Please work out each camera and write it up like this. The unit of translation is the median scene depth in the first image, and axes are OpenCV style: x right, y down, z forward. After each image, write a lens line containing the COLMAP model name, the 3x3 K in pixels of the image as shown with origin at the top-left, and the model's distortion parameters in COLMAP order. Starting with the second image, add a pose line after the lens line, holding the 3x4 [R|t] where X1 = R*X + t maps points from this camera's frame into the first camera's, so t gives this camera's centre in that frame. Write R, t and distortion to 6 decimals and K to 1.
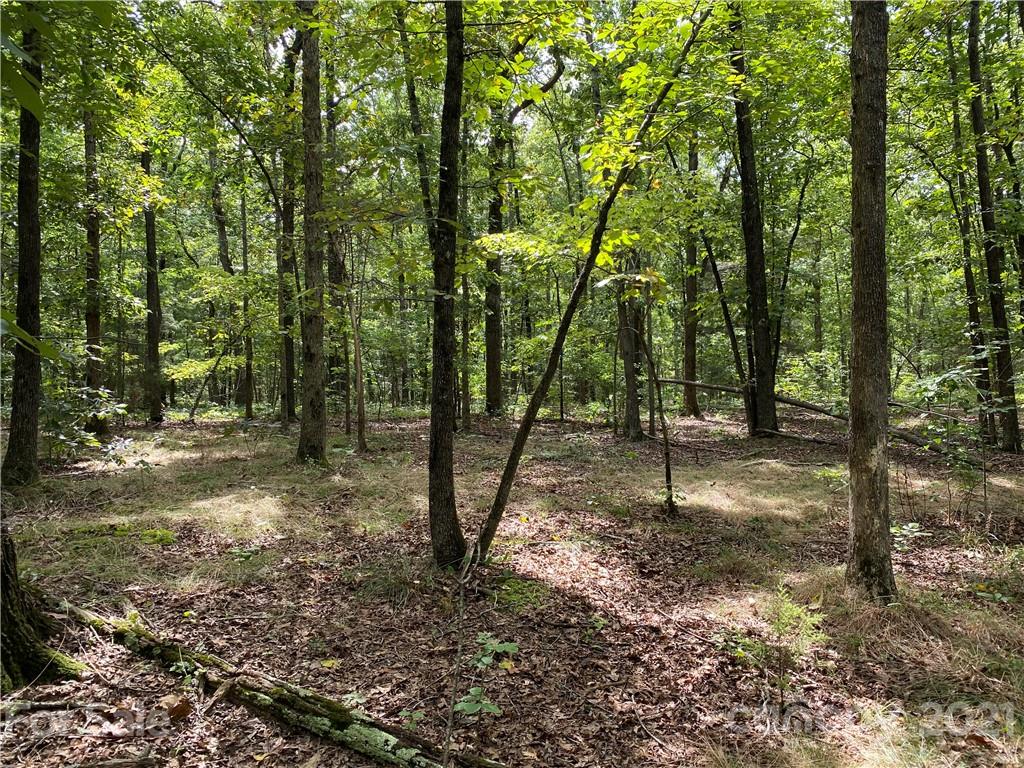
lens RADIAL K [[744.4, 0, 512.0], [0, 744.4, 384.0], [0, 0, 1]] dist [-0.003627, -0.008781]
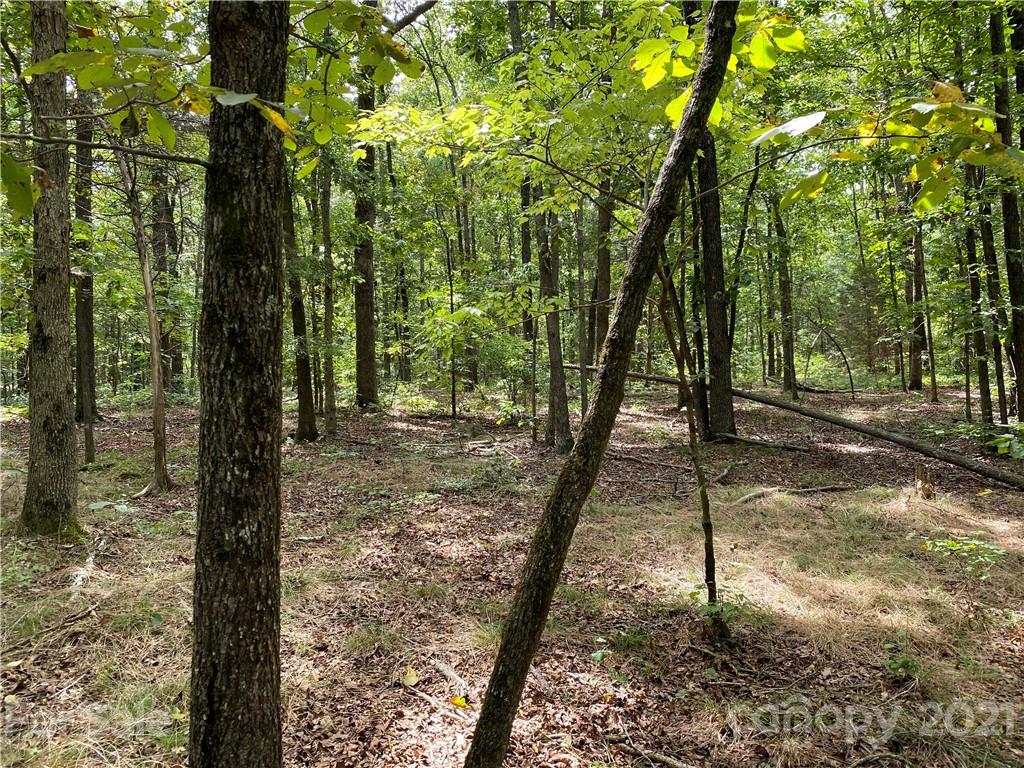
lens RADIAL K [[744.4, 0, 512.0], [0, 744.4, 384.0], [0, 0, 1]] dist [-0.003627, -0.008781]
pose [[0.984280, -0.006406, 0.176500, -0.012723], [0.000723, 0.999480, 0.032244, -0.012324], [-0.176615, -0.031609, 0.983772, 0.210212]]
